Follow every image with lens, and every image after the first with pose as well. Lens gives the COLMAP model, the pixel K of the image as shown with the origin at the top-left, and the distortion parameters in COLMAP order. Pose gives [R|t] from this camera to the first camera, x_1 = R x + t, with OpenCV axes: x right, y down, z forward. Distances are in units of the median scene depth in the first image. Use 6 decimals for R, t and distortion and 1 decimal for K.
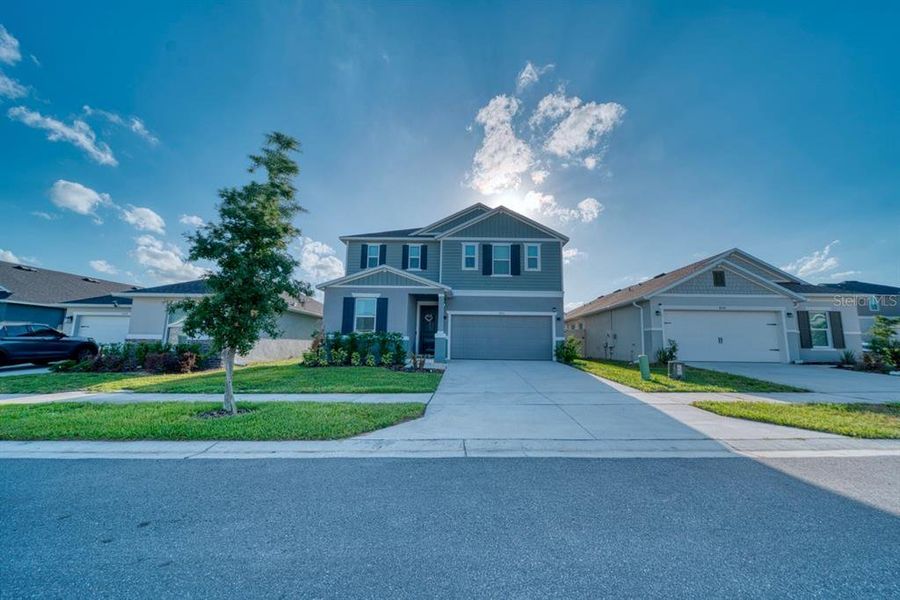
lens RADIAL K [[350.5, 0, 466.7], [0, 350.5, 300.1], [0, 0, 1]] dist [-0.000402, -0.000036]
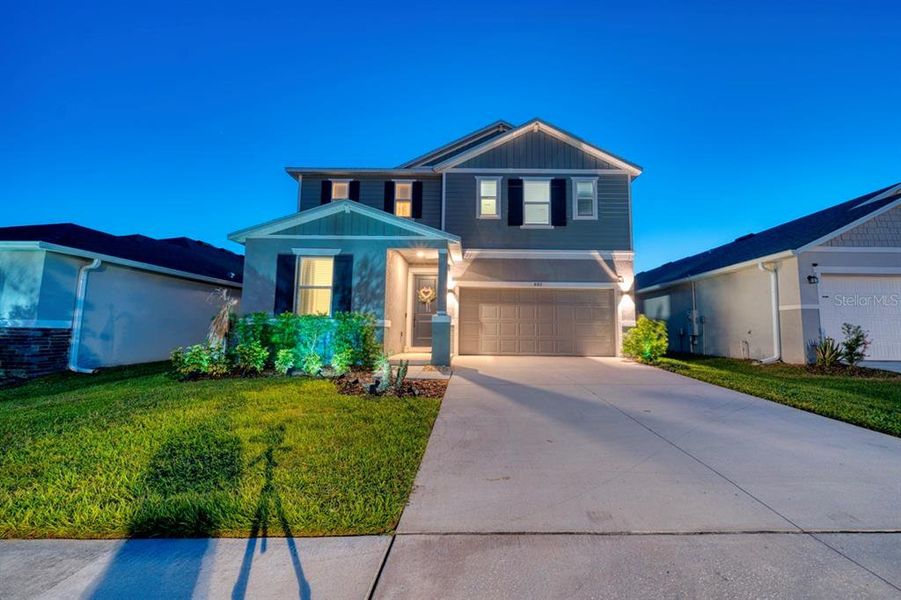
lens RADIAL K [[338.5, 0, 473.8], [0, 338.5, 300.8], [0, 0, 1]] dist [0.003129, 0.000050]
pose [[0.999989, -0.003168, -0.003401, -0.016390], [0.003301, 0.999197, 0.039939, 0.042240], [0.003272, -0.039949, 0.999196, 0.376234]]
